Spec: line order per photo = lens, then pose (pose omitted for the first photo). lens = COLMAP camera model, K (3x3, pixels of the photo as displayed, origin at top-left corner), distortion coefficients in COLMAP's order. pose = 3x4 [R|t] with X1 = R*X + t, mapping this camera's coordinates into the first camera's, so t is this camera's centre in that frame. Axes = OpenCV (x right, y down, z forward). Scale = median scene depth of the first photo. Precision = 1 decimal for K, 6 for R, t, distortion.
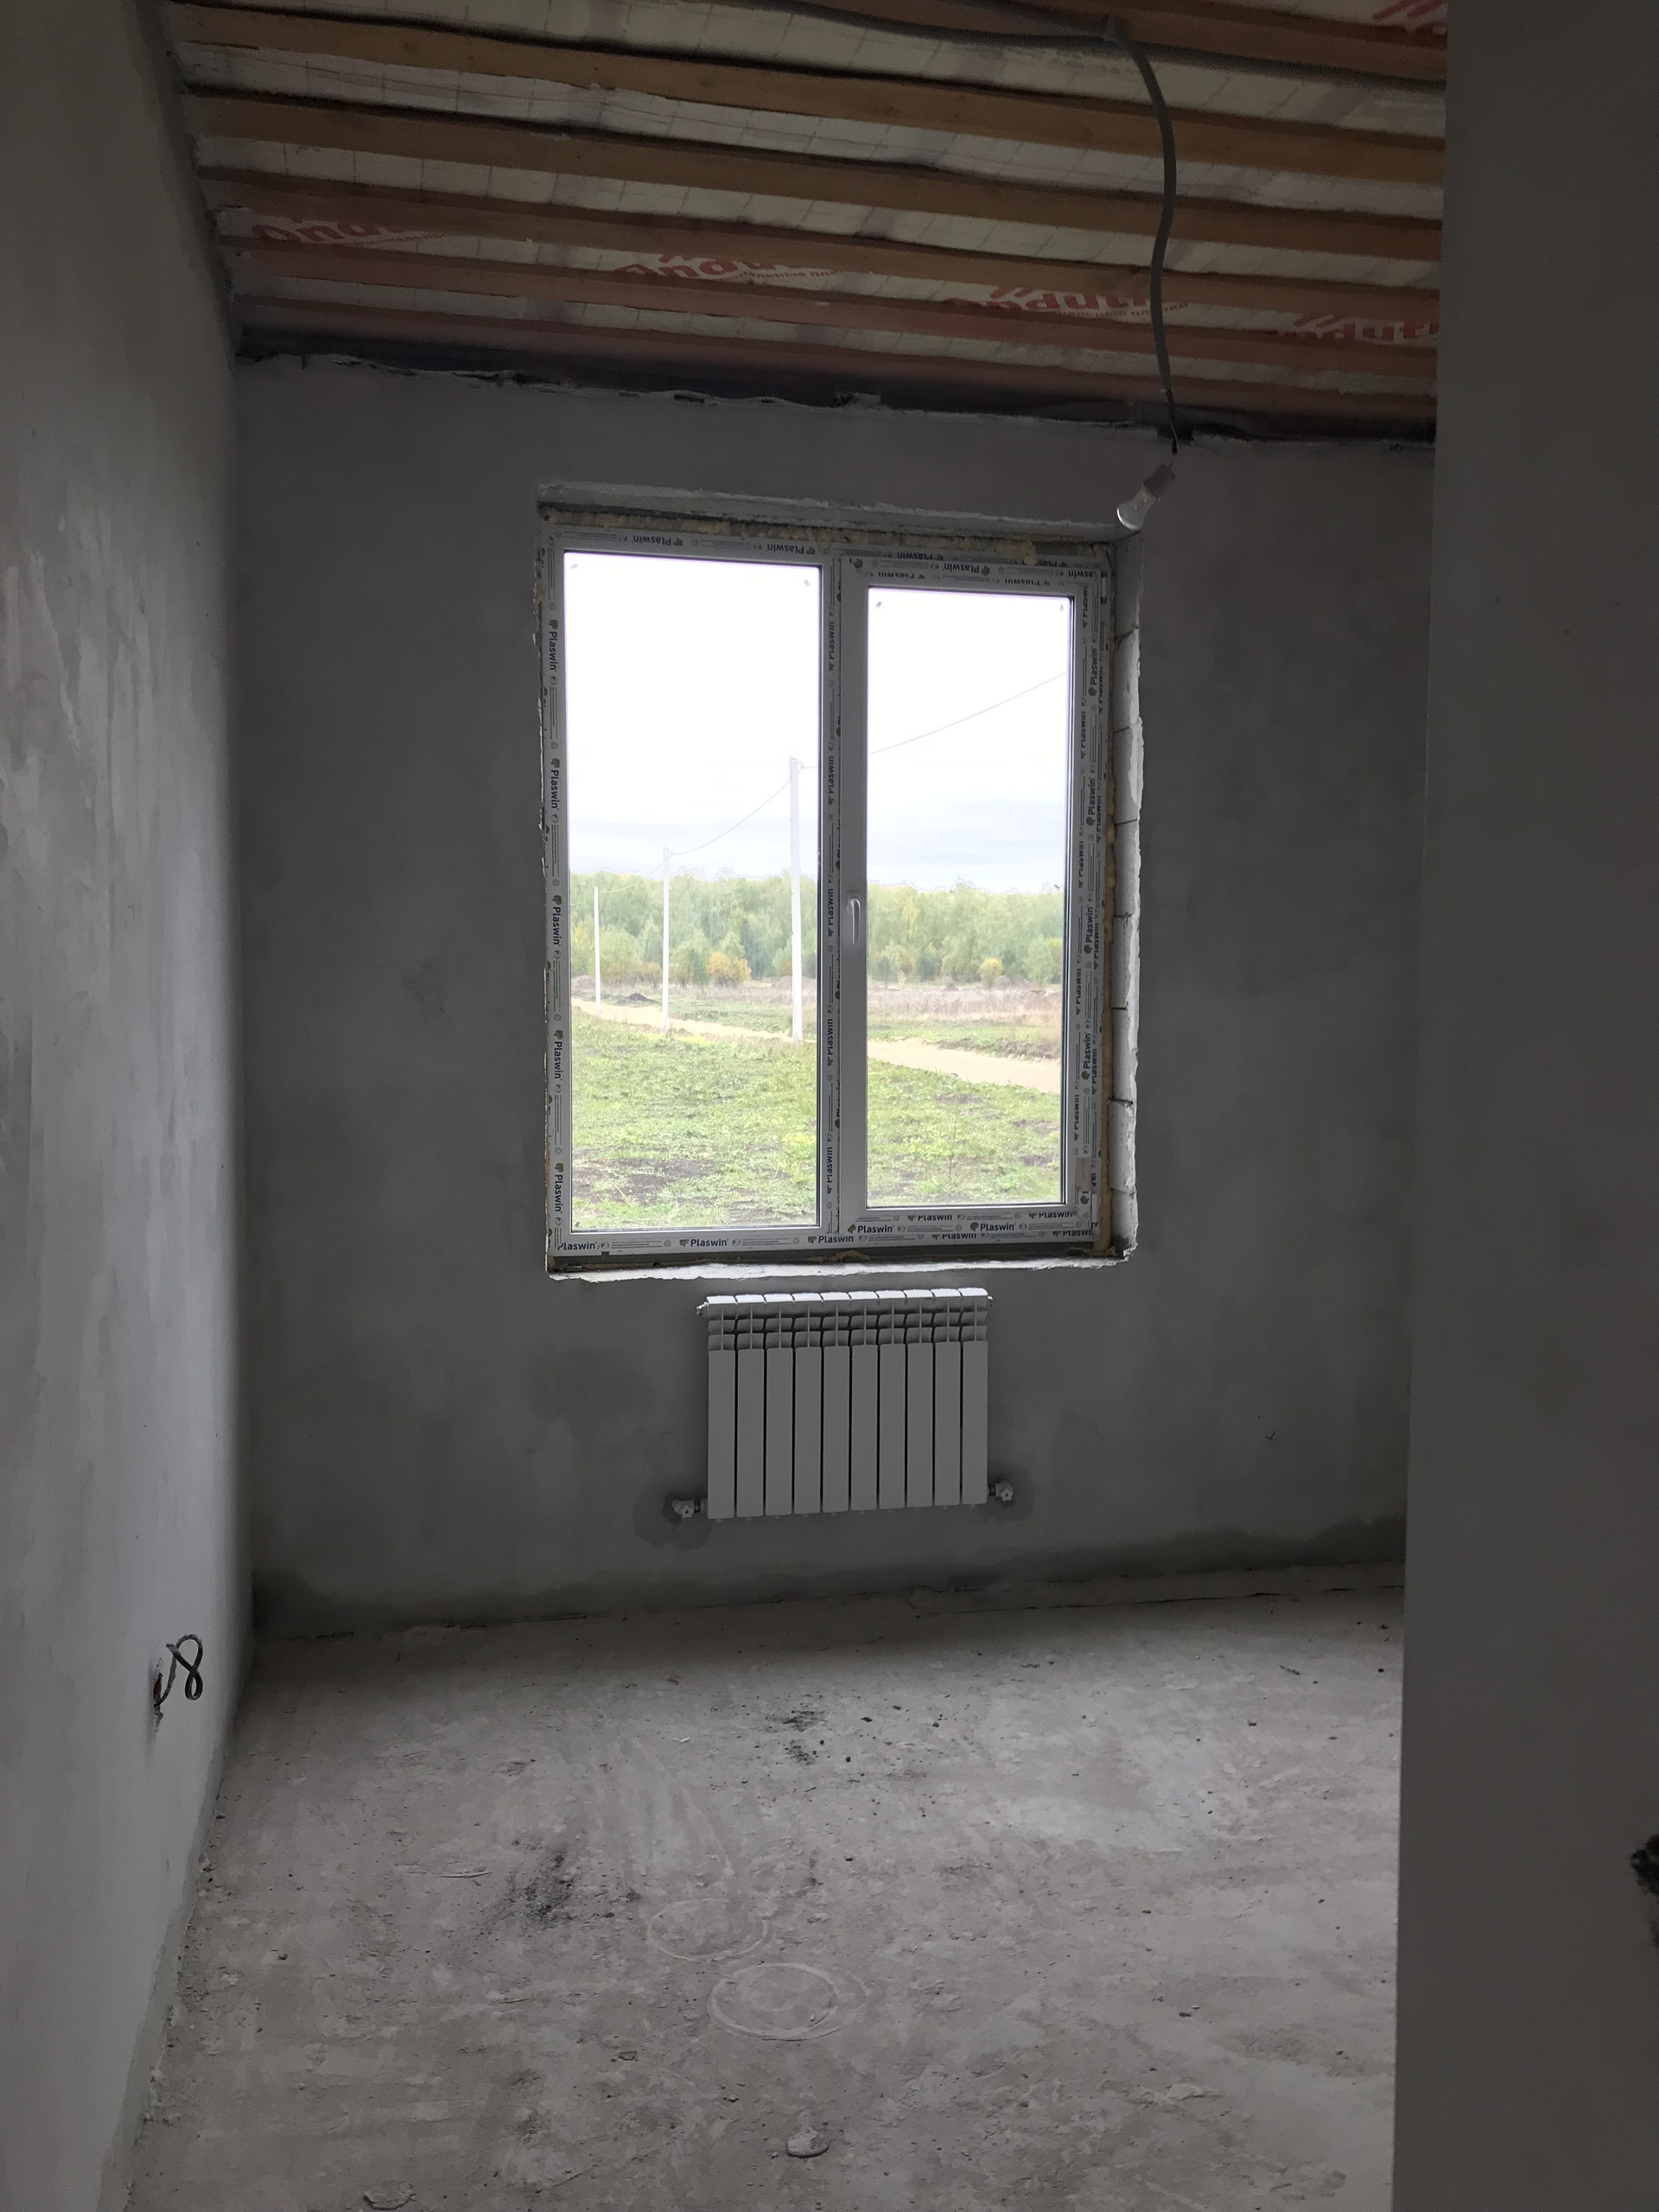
lens RADIAL K [[1929.4, 0, 808.1], [0, 1929.4, 1218.4], [0, 0, 1]] dist [-0.018206, 0.000228]
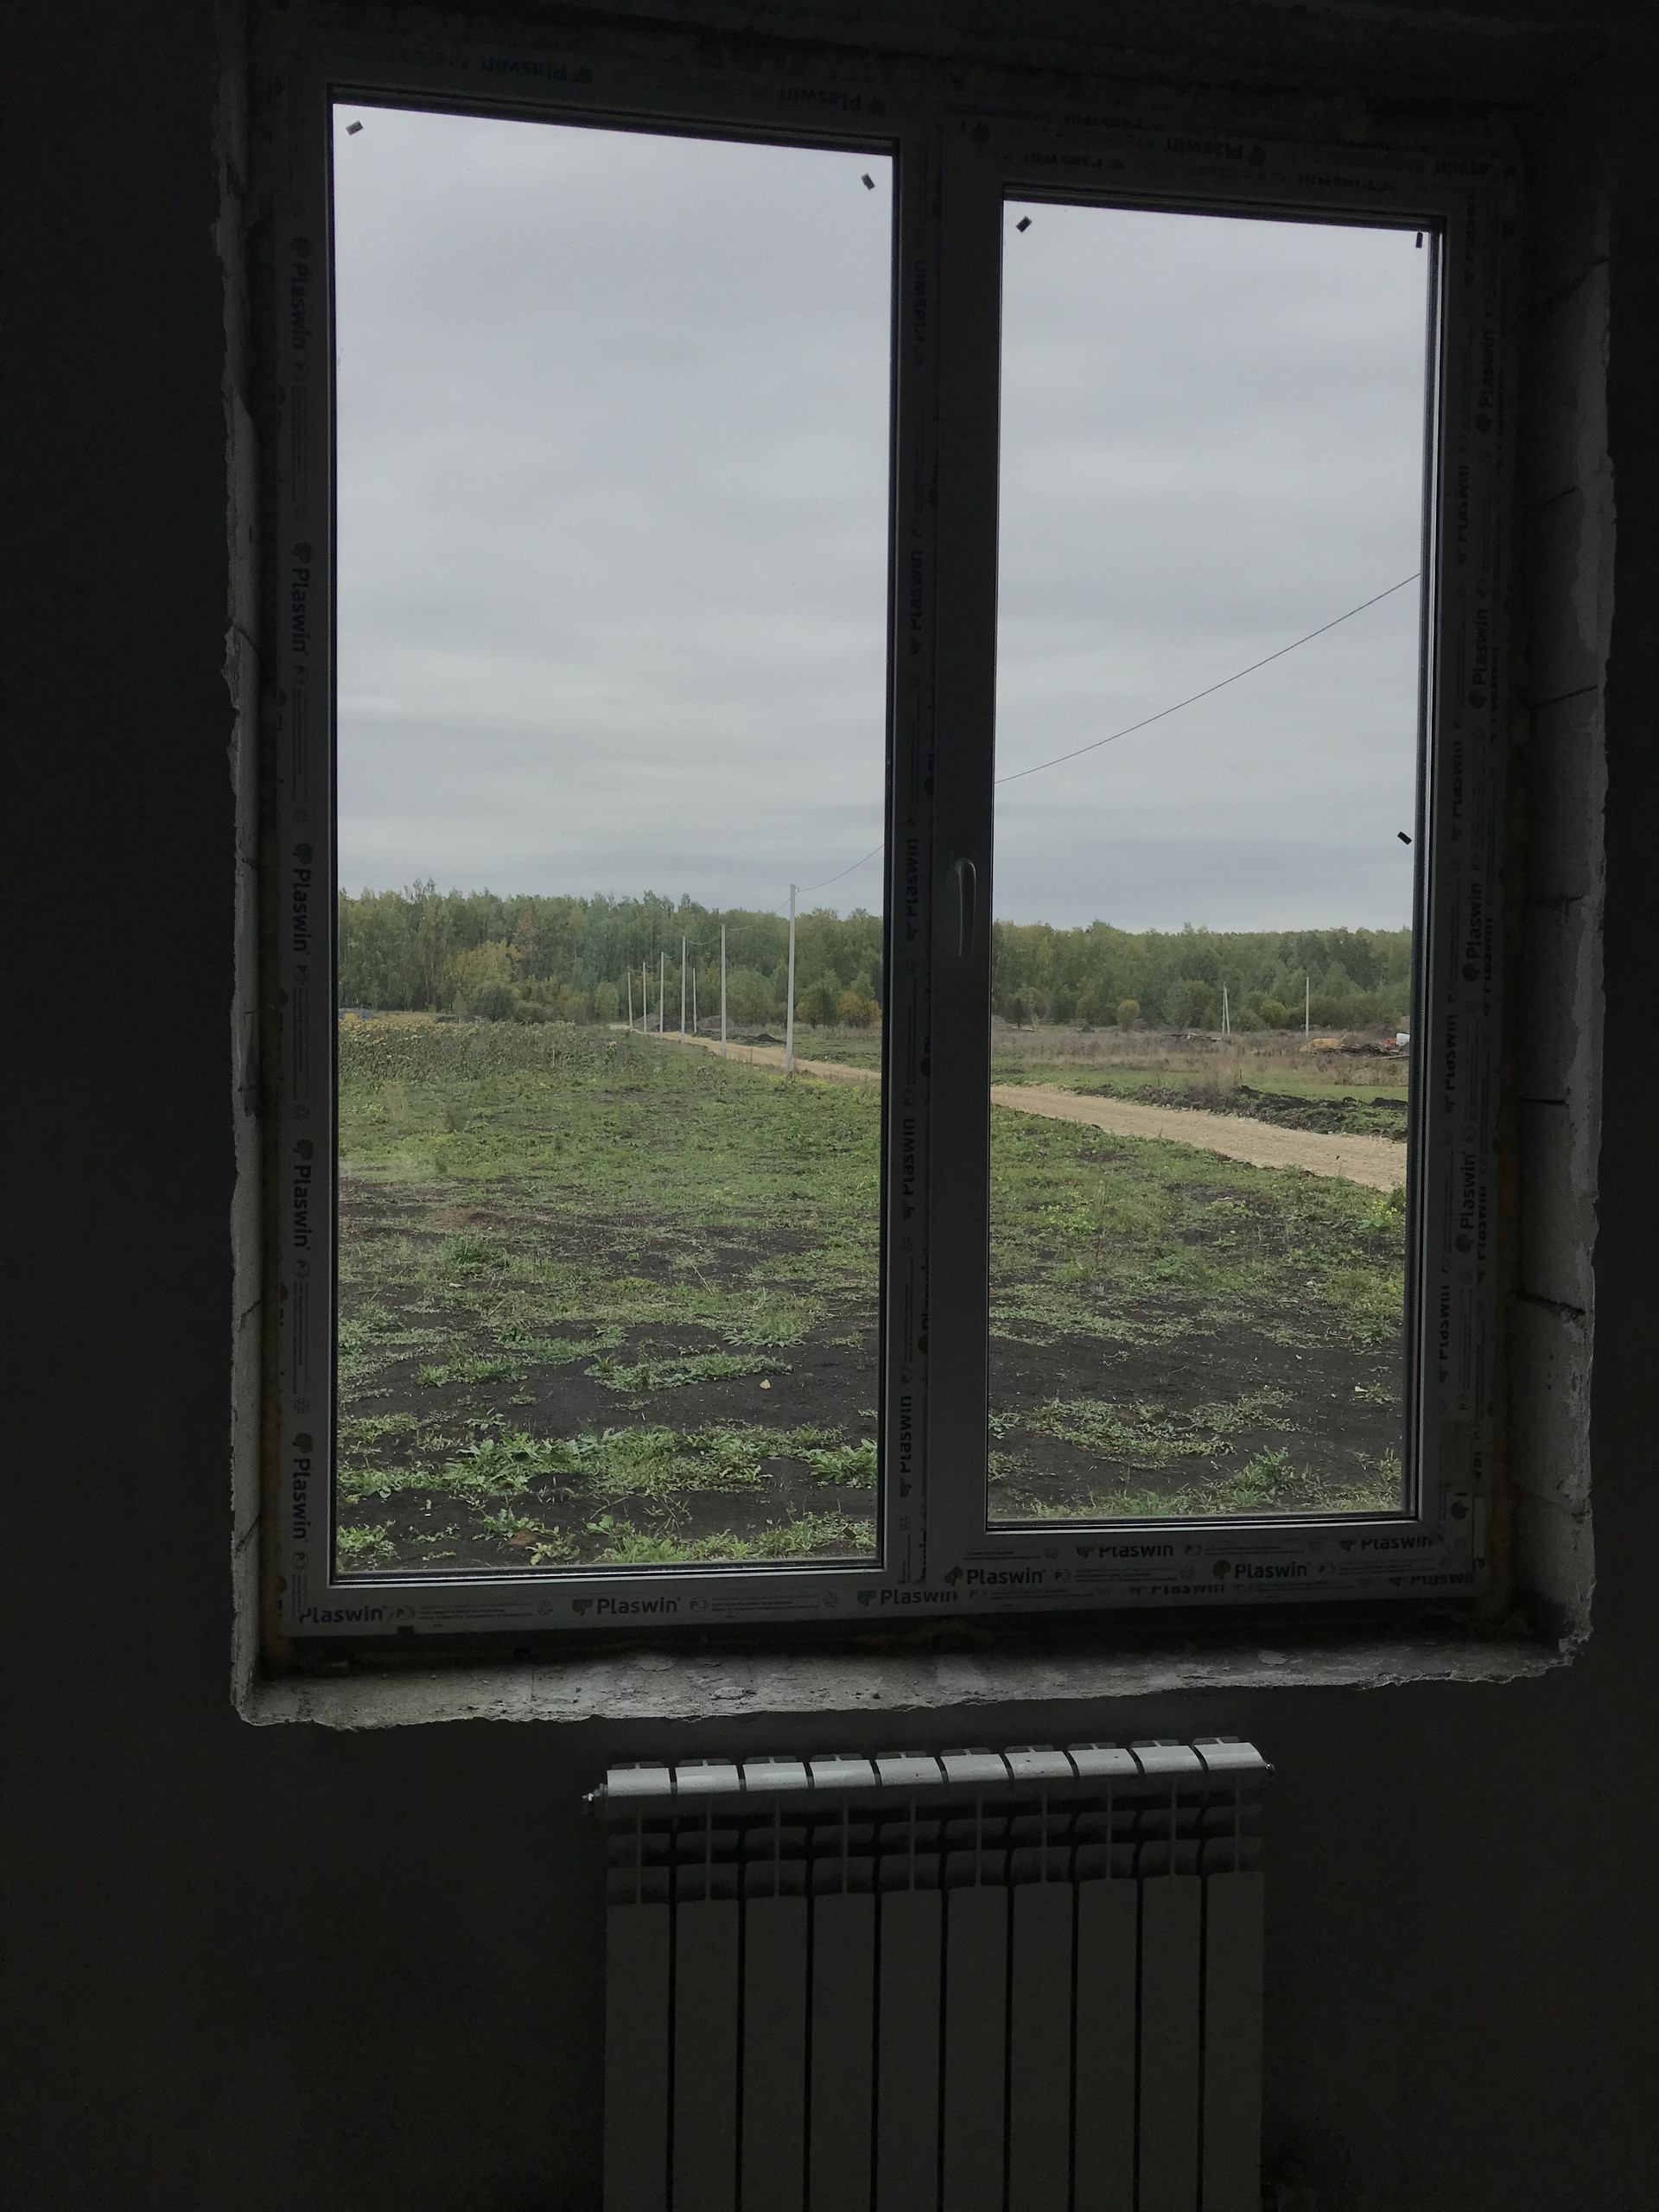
lens RADIAL K [[1827.3, 0, 829.9], [0, 1827.3, 1096.7], [0, 0, 1]] dist [0.035858, -0.065451]
pose [[0.997990, 0.011000, -0.062403, 0.019440], [-0.016003, 0.996646, -0.080248, -0.072648], [0.061311, 0.081086, 0.994820, 0.557810]]
